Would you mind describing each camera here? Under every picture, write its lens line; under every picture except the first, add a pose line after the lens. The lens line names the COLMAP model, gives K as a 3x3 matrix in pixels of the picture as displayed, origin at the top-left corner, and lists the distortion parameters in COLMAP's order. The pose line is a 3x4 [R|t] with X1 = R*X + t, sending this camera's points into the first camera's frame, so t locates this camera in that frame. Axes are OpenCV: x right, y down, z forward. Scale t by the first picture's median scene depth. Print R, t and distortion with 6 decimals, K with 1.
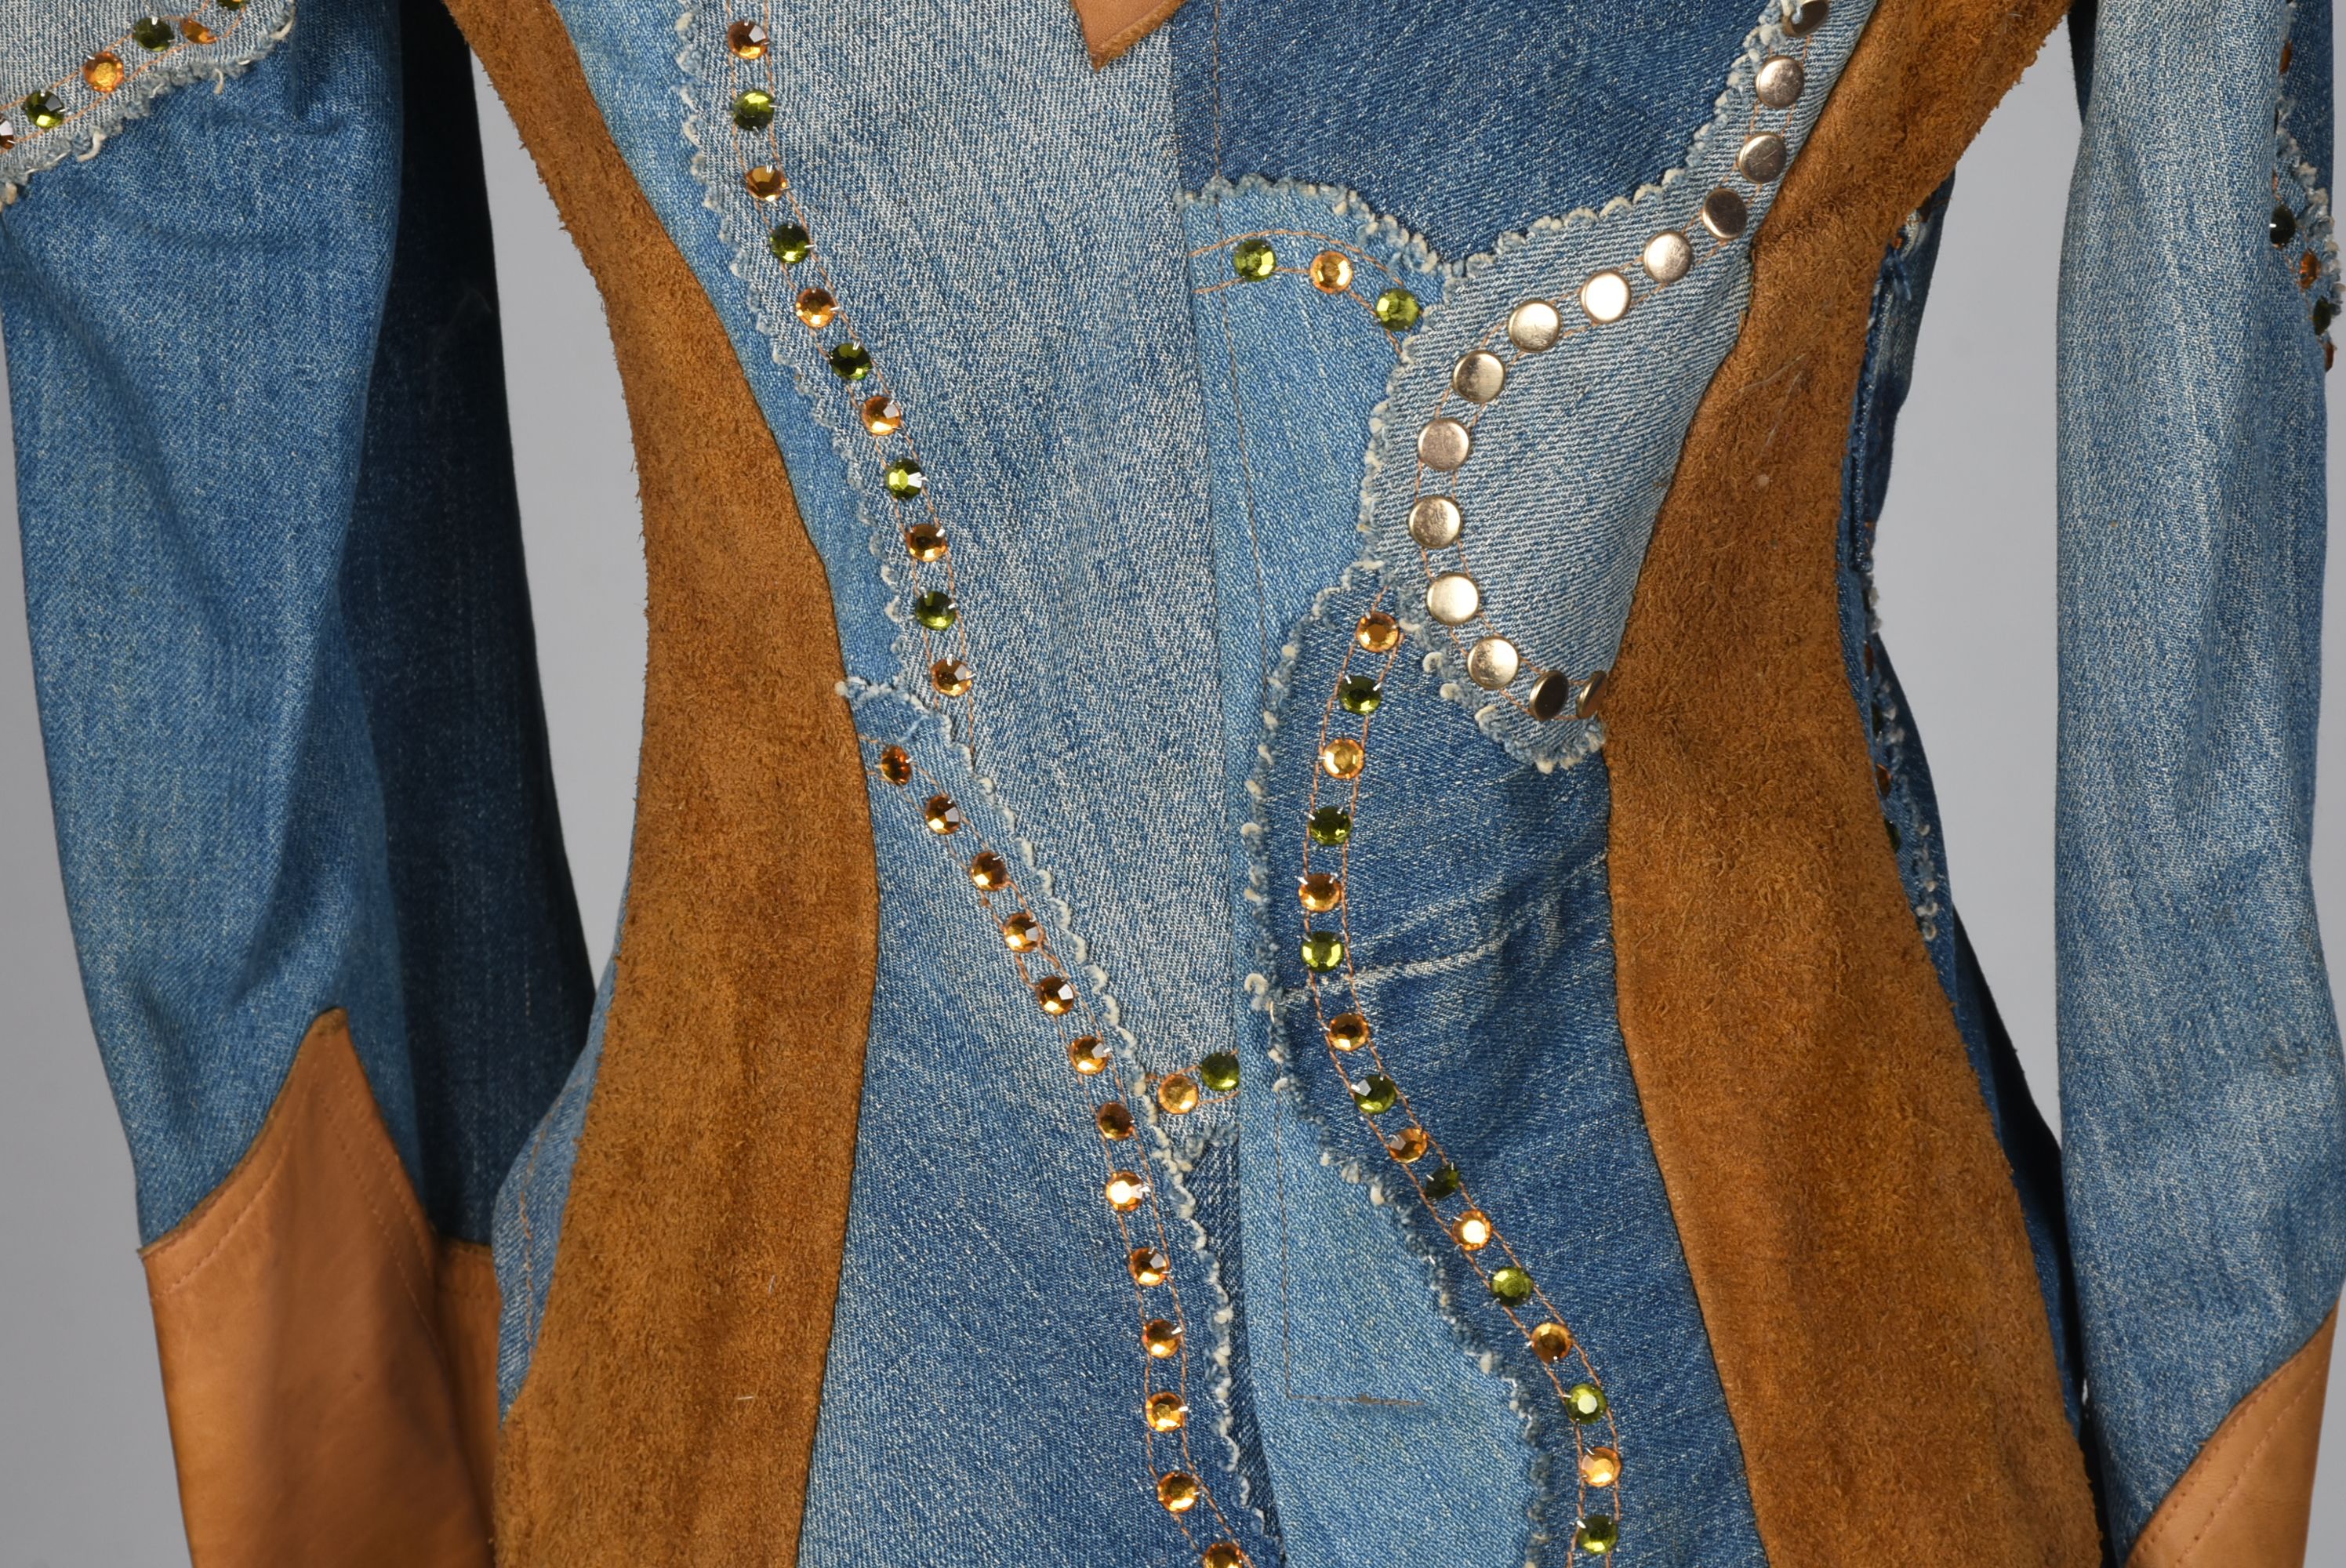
lens RADIAL K [[6801.7, 0, 1150.5], [0, 6801.7, 786.9], [0, 0, 1]] dist [-0.028295, 0.000000]
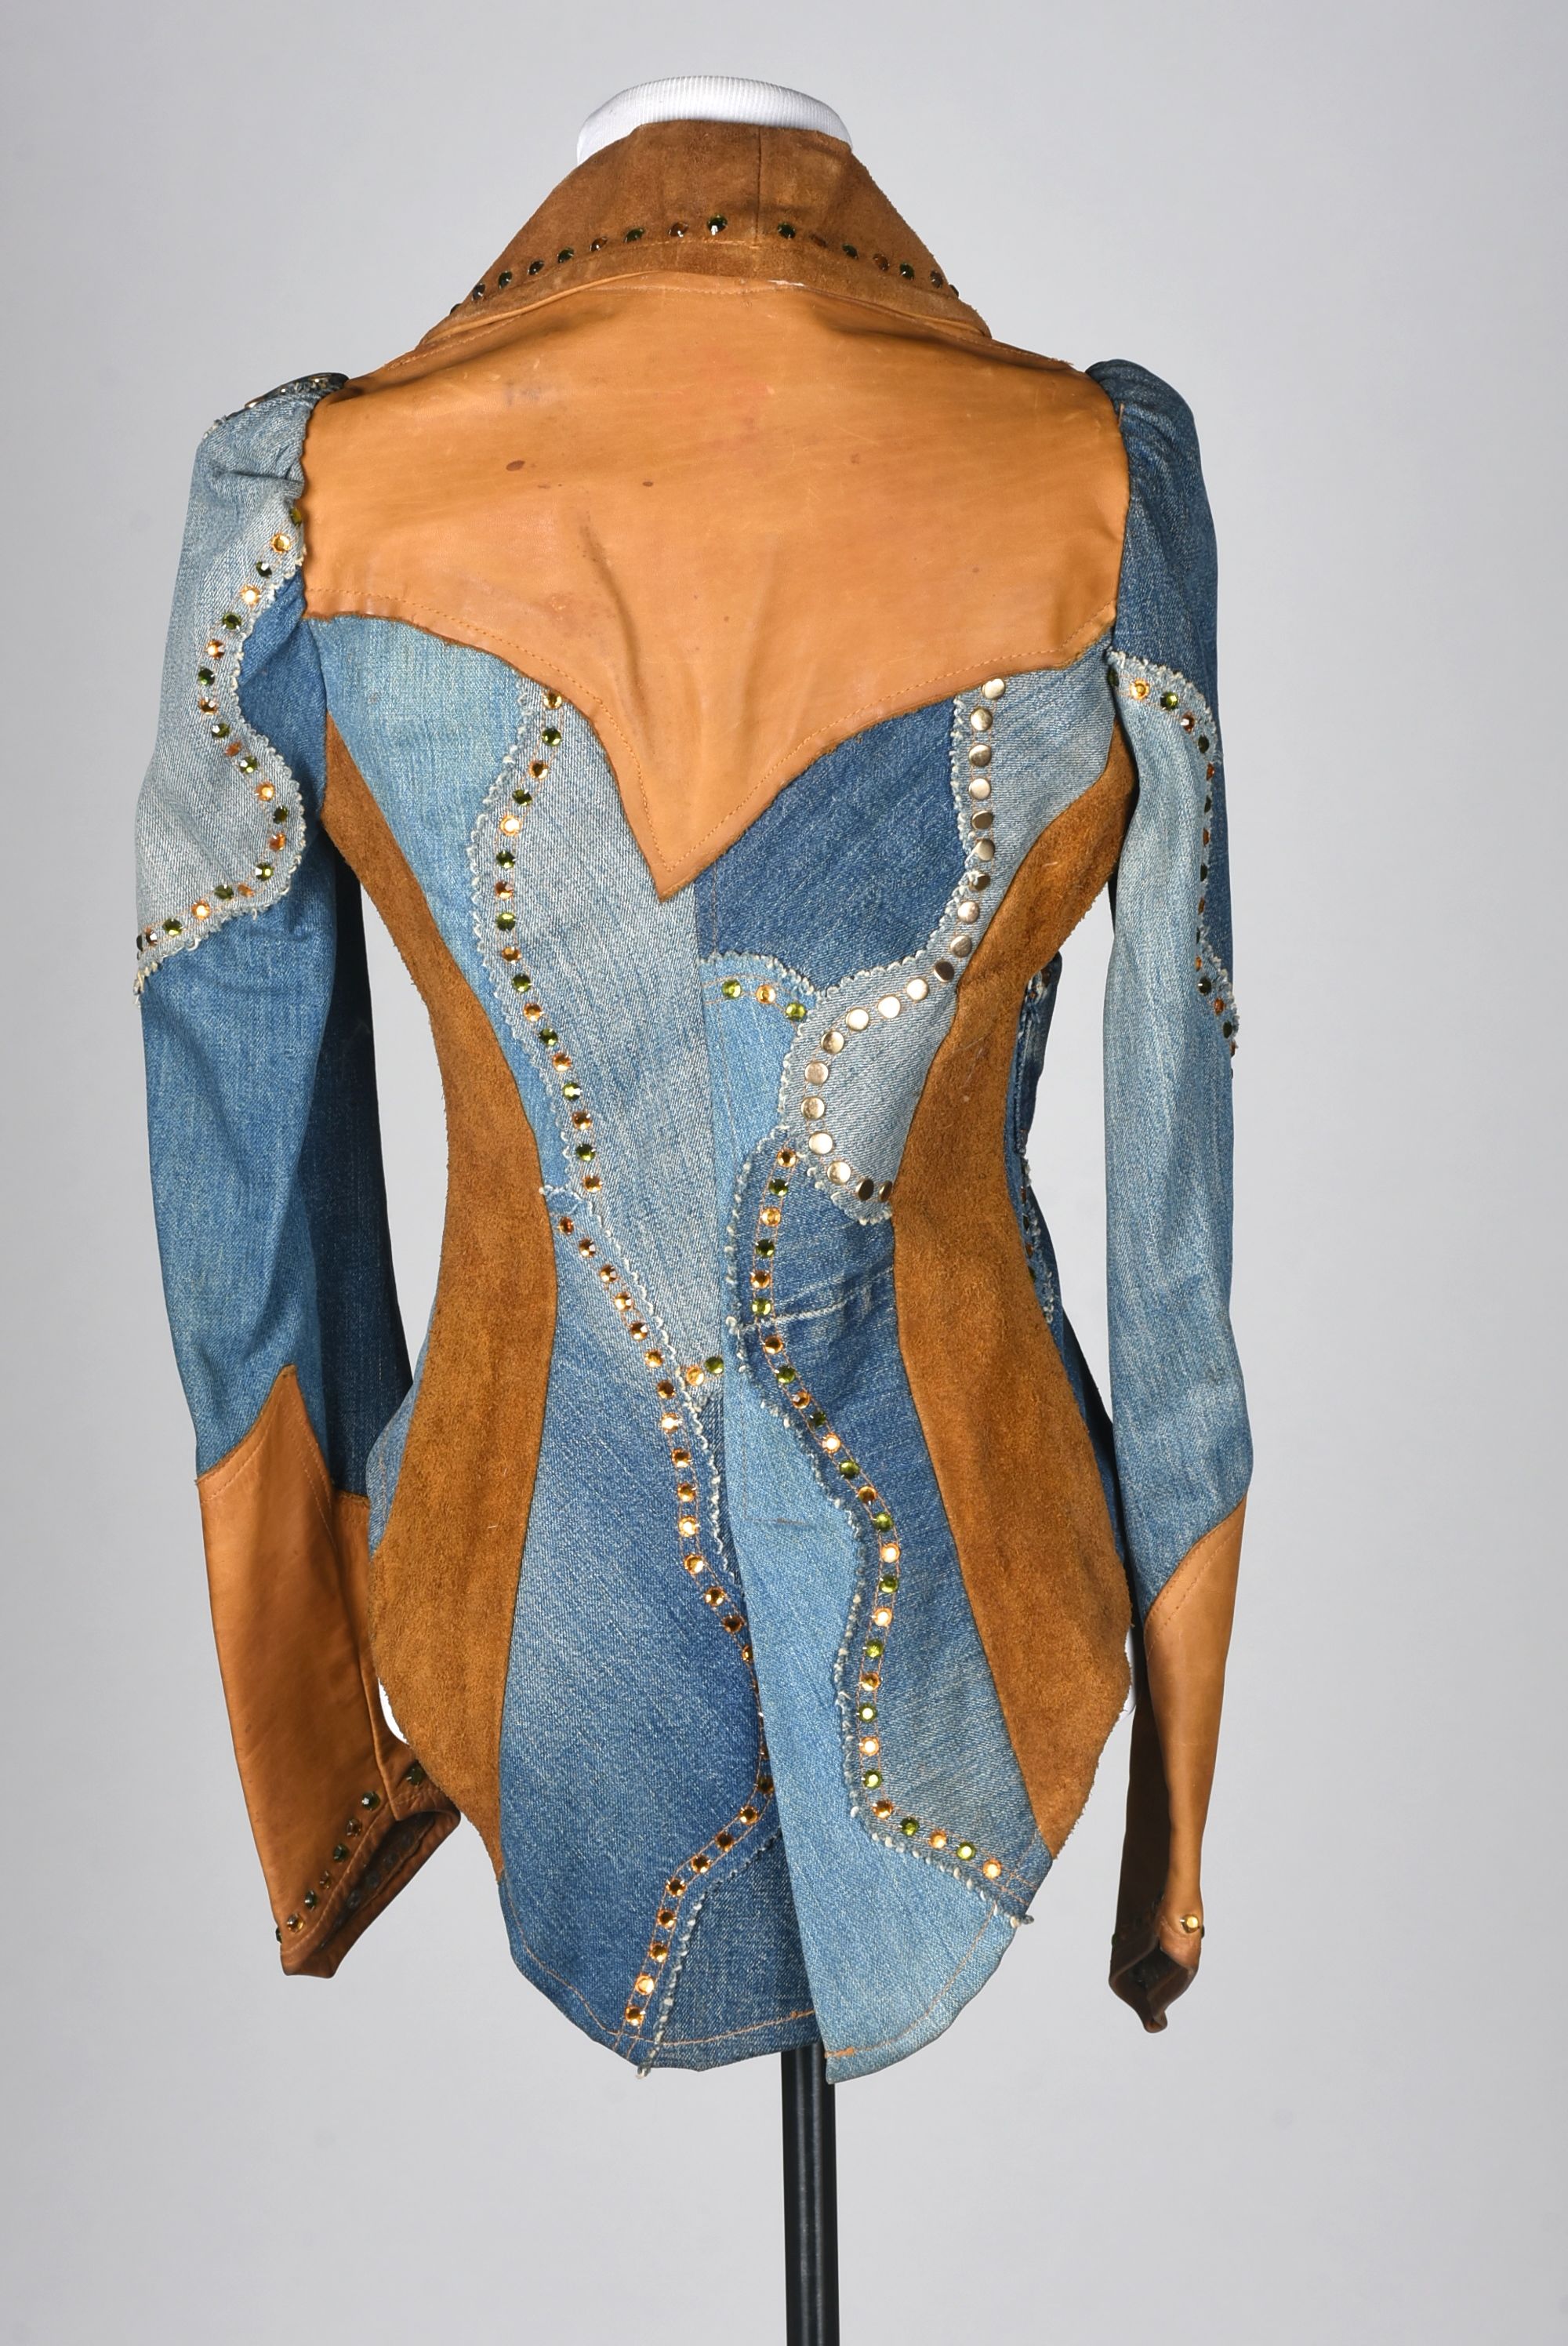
lens RADIAL K [[6261.3, 0, 805.4], [0, 6261.3, 1167.2], [0, 0, 1]] dist [-0.053979, 0.000000]
pose [[0.999838, 0.006172, 0.016914, 0.004899], [-0.004288, 0.994007, -0.109230, 0.194480], [-0.017487, 0.109140, 0.993873, -0.981071]]
